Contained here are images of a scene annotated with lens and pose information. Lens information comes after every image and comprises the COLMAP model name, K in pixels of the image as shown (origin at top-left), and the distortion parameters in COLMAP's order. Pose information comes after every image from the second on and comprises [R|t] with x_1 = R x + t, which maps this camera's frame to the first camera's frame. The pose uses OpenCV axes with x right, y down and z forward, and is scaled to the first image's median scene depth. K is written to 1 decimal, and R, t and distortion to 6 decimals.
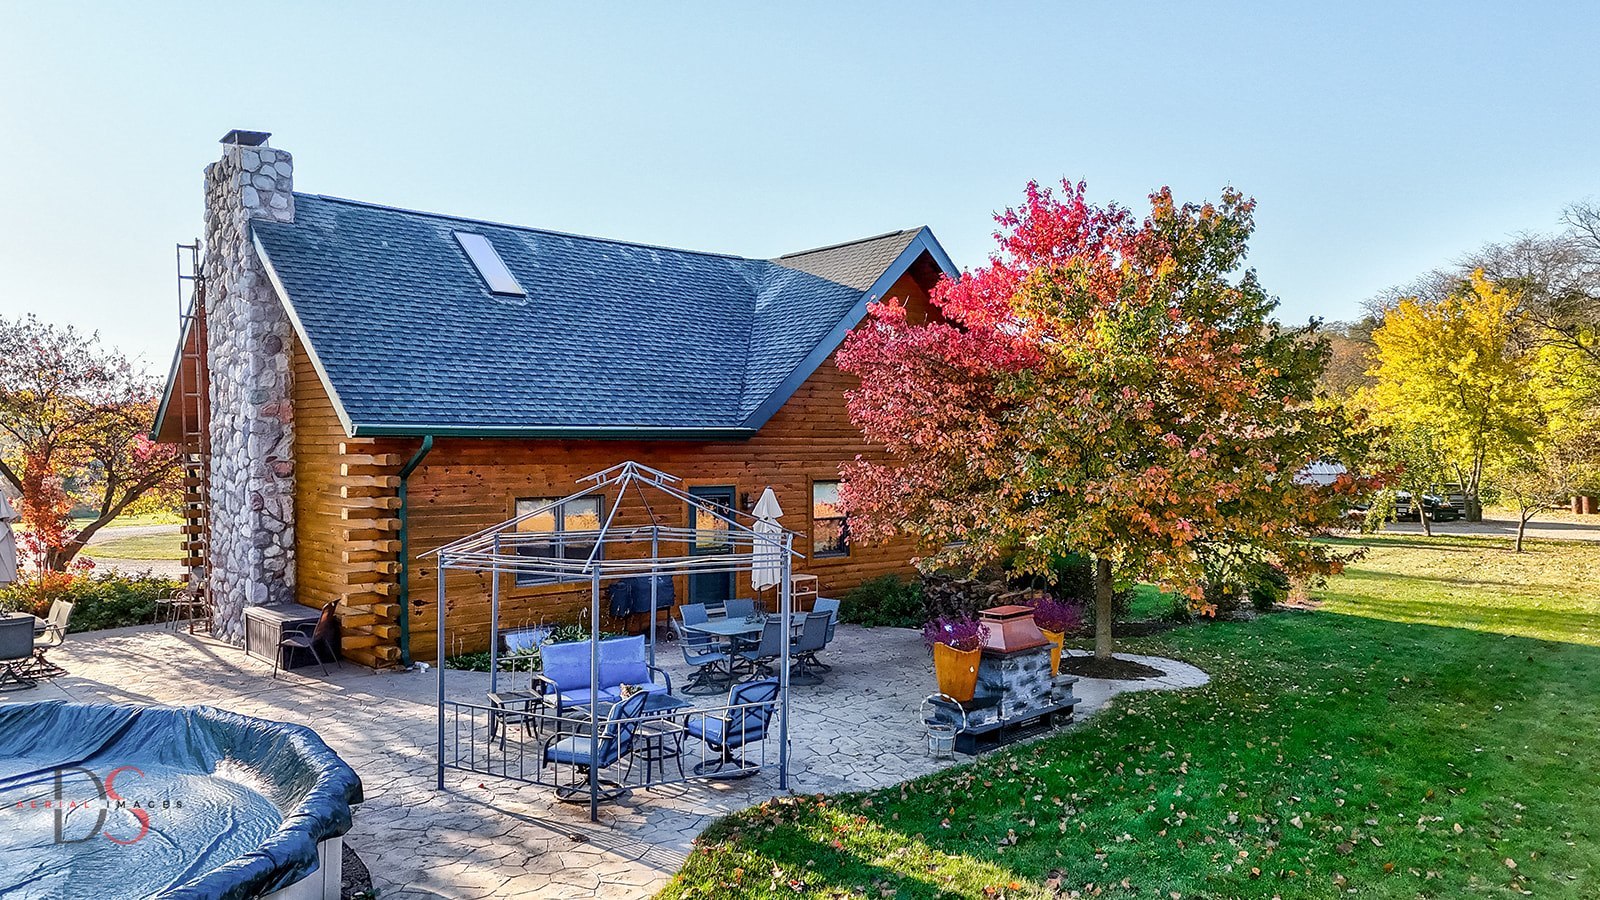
lens RADIAL K [[1146.0, 0, 803.2], [0, 1146.0, 446.5], [0, 0, 1]] dist [0.053050, -0.007978]
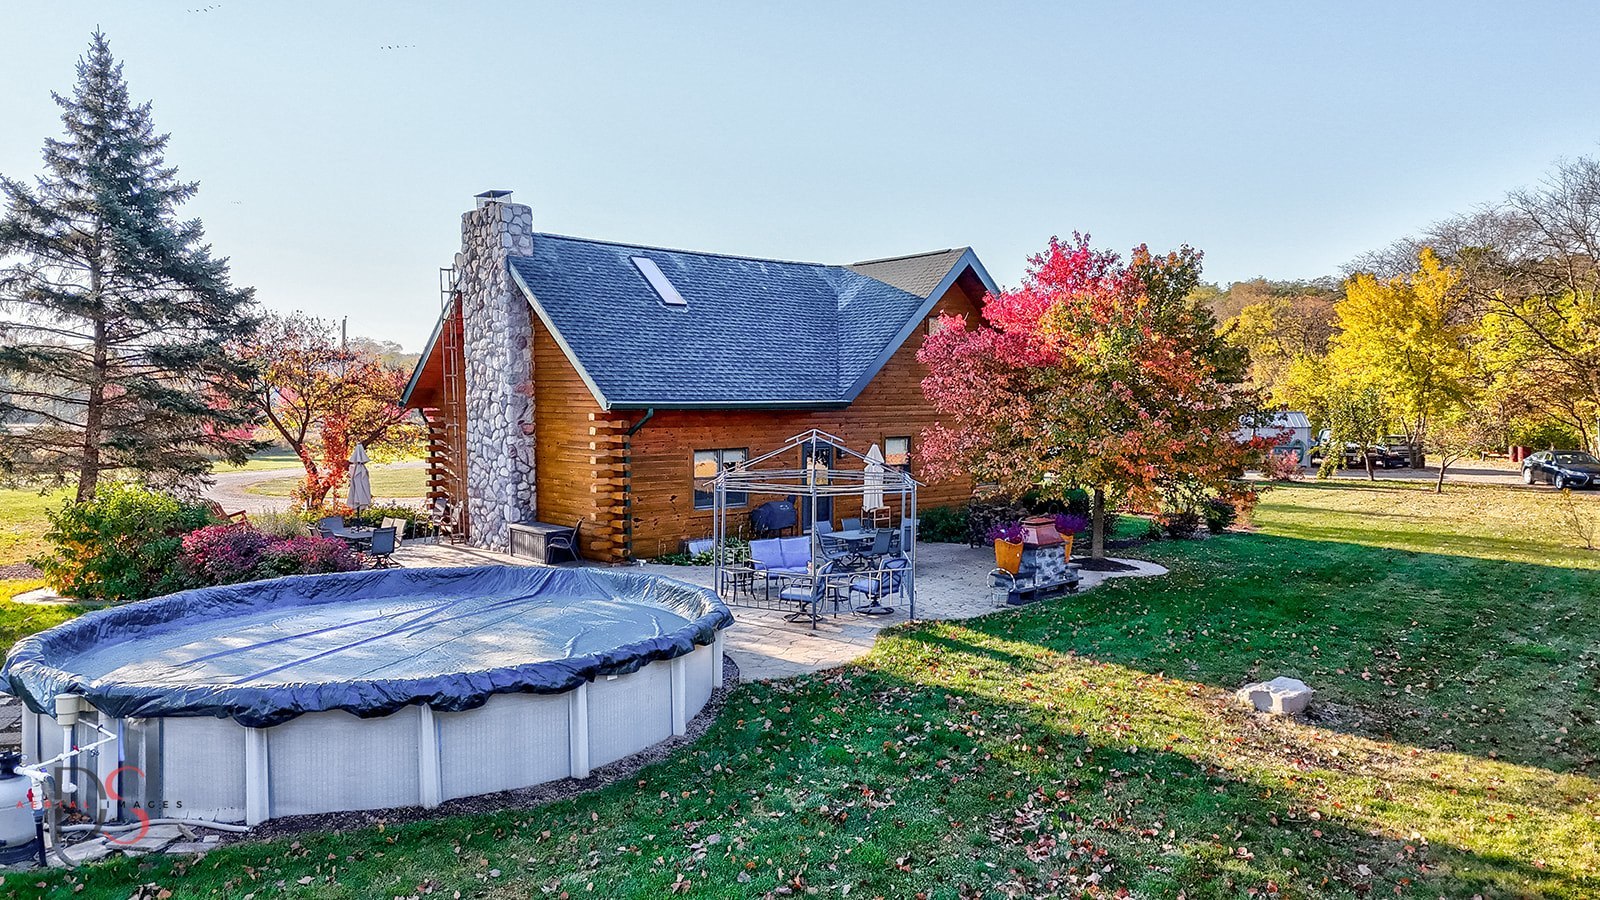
lens RADIAL K [[1146.0, 0, 799.6], [0, 1146.0, 453.2], [0, 0, 1]] dist [0.053050, -0.007978]
pose [[0.999996, 0.001306, 0.002441, -0.116463], [-0.001427, 0.998732, 0.050314, -0.023399], [-0.002372, -0.050317, 0.998730, -0.434499]]
